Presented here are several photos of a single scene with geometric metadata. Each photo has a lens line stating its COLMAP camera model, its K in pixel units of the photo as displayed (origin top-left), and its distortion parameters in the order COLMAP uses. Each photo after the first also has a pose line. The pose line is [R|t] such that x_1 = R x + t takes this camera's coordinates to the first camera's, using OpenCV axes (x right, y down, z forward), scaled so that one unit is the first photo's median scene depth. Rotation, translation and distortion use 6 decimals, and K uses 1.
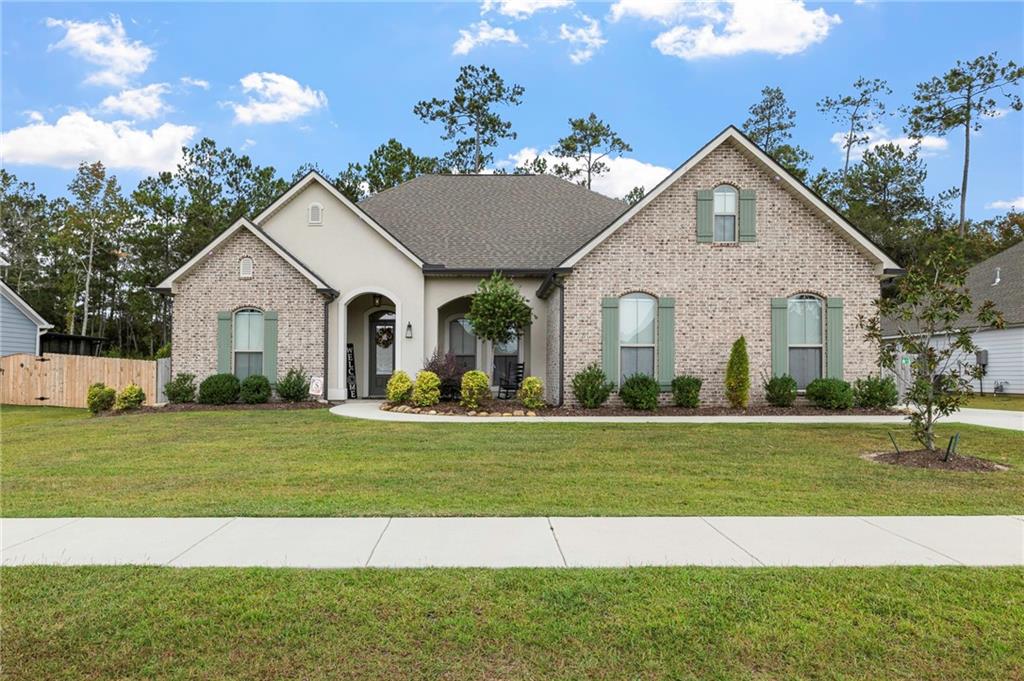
lens RADIAL K [[658.8, 0, 511.4], [0, 658.8, 366.4], [0, 0, 1]] dist [-0.031299, 0.024277]
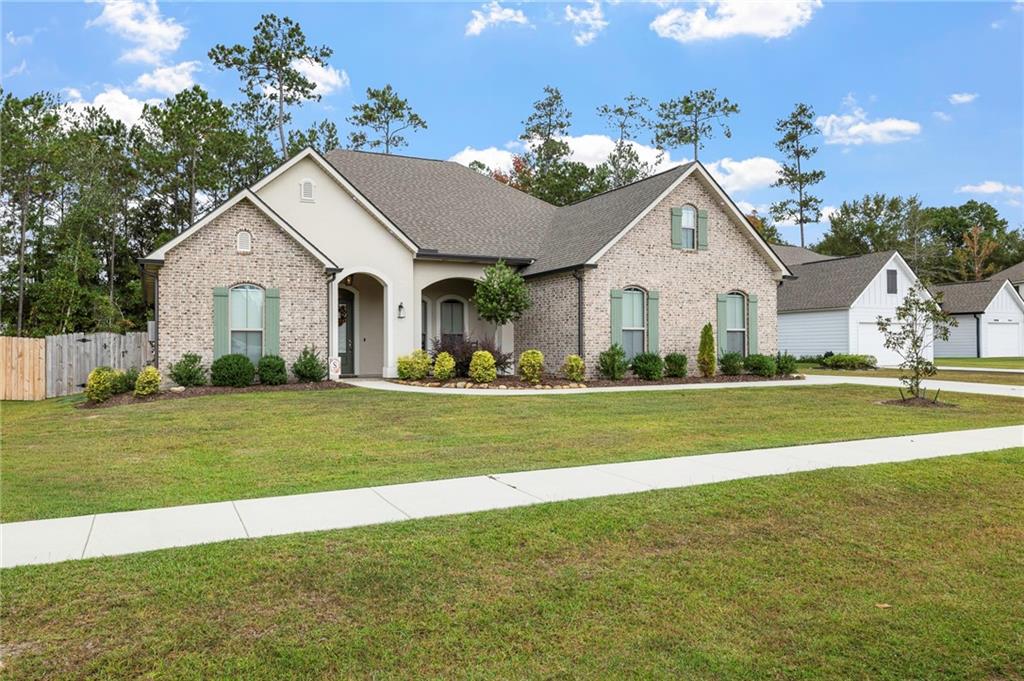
lens RADIAL K [[700.1, 0, 512.0], [0, 700.1, 340.5], [0, 0, 1]] dist [-0.011152, -0.001758]
pose [[0.899048, -0.000235, 0.437849, -0.498743], [-0.000430, 0.999999, 0.001418, -0.009767], [-0.437849, -0.001463, 0.899047, -0.073014]]
